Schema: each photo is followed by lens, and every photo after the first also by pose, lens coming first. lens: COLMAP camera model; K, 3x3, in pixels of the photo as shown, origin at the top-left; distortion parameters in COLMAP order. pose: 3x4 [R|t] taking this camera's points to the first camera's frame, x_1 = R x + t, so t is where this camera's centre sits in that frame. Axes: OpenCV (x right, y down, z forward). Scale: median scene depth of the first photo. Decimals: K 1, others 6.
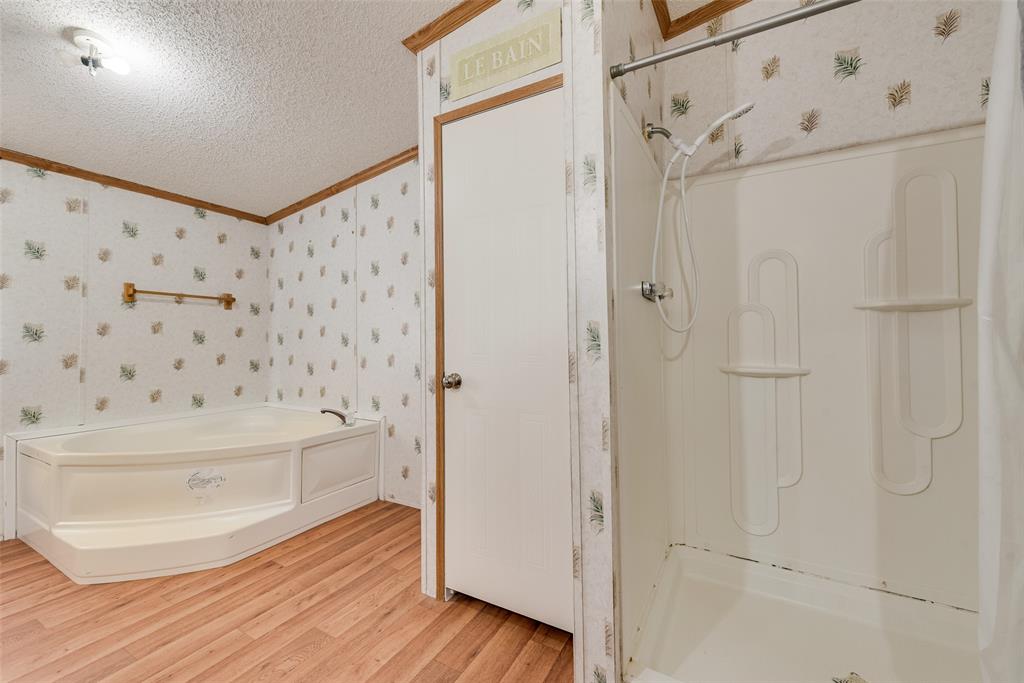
lens RADIAL K [[405.3, 0, 512.5], [0, 405.3, 337.1], [0, 0, 1]] dist [0.005926, -0.001952]
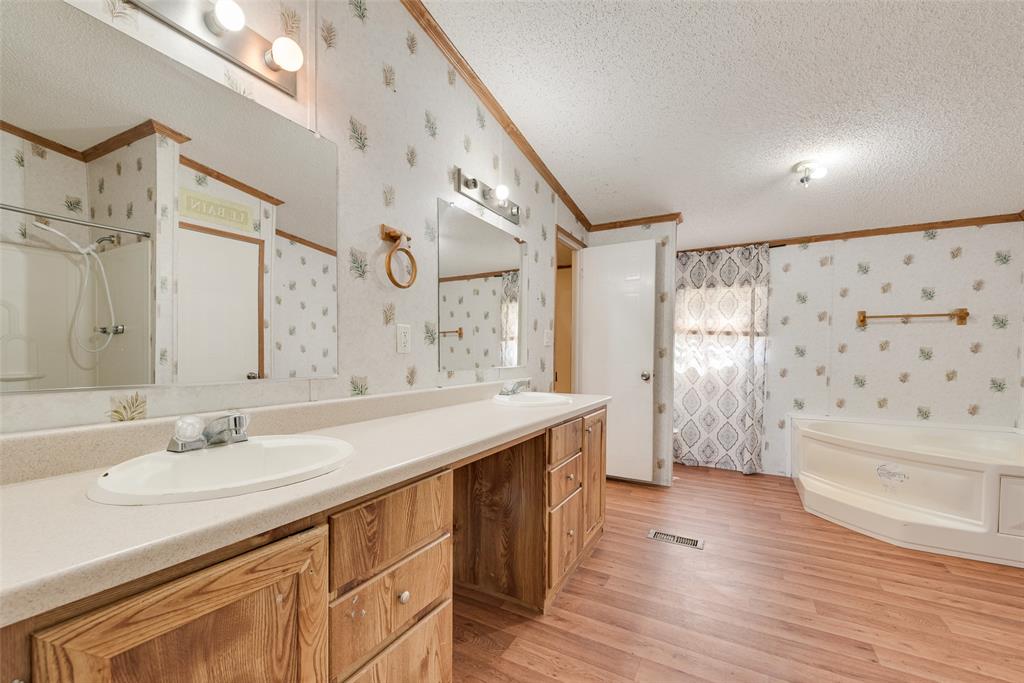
lens RADIAL K [[405.3, 0, 509.3], [0, 405.3, 350.4], [0, 0, 1]] dist [0.005926, -0.001952]
pose [[-0.016513, -0.012839, -0.999781, 0.446212], [0.005425, 0.999902, -0.012930, 0.000098], [0.999849, -0.005638, -0.016442, -0.099943]]
